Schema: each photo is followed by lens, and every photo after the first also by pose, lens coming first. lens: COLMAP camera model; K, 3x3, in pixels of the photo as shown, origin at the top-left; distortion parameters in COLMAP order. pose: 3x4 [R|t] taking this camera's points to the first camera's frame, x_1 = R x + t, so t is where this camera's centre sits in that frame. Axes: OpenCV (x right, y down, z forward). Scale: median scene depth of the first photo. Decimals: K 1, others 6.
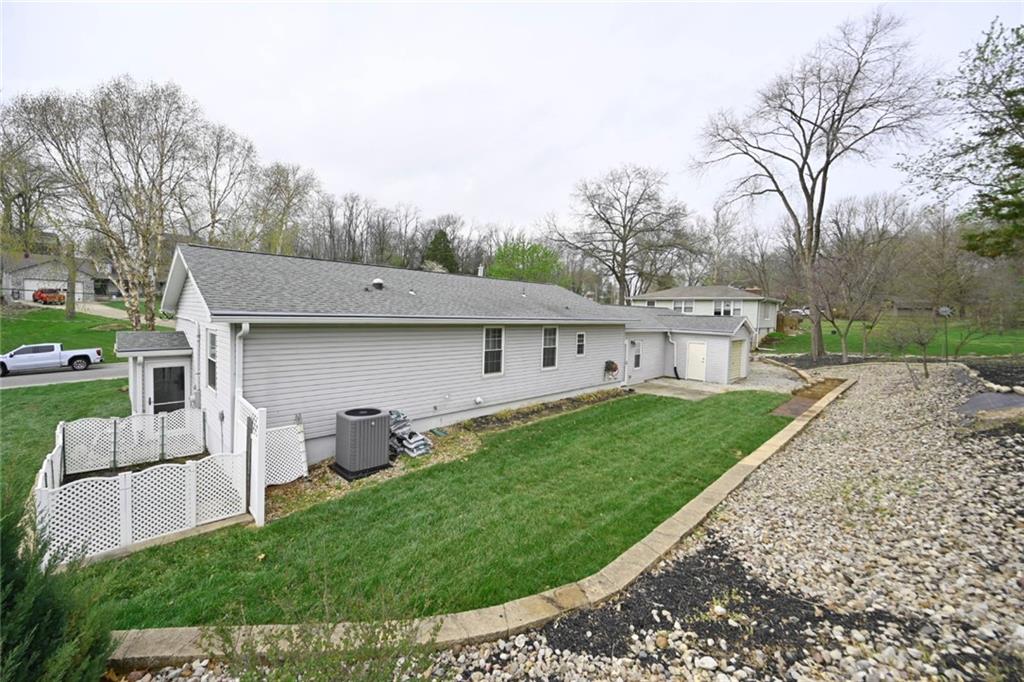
lens RADIAL K [[408.0, 0, 452.2], [0, 408.0, 326.4], [0, 0, 1]] dist [0.003588, 0.000858]
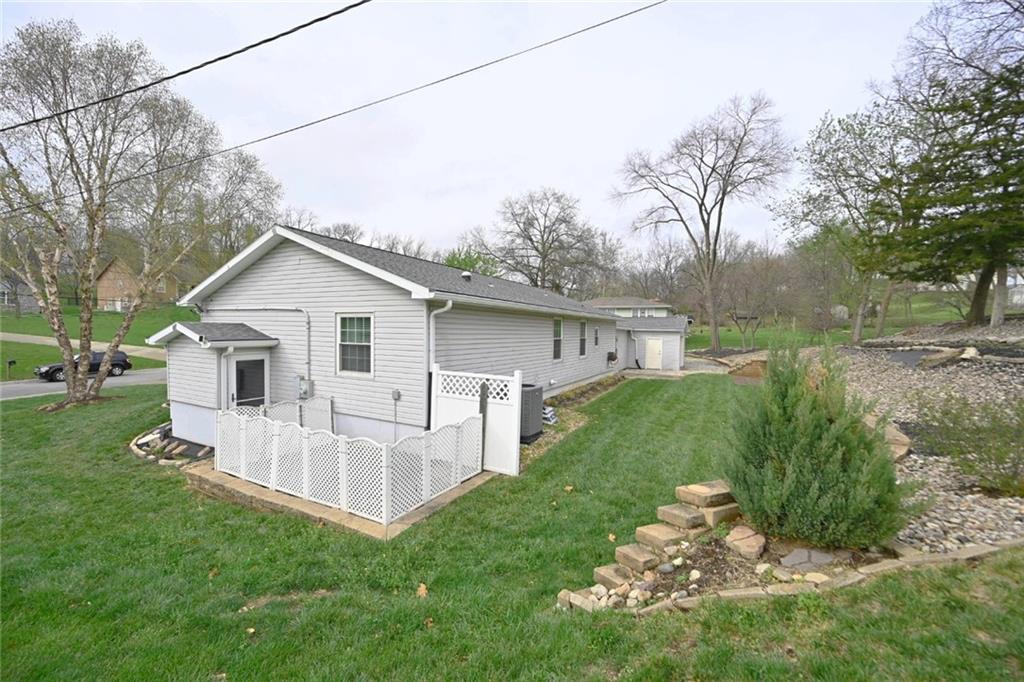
lens RADIAL K [[408.0, 0, 468.7], [0, 408.0, 337.4], [0, 0, 1]] dist [0.003588, 0.000858]
pose [[0.957601, -0.011768, 0.287857, -0.219143], [0.013821, 0.999891, -0.005101, 0.027002], [-0.287766, 0.008863, 0.957660, -0.008380]]
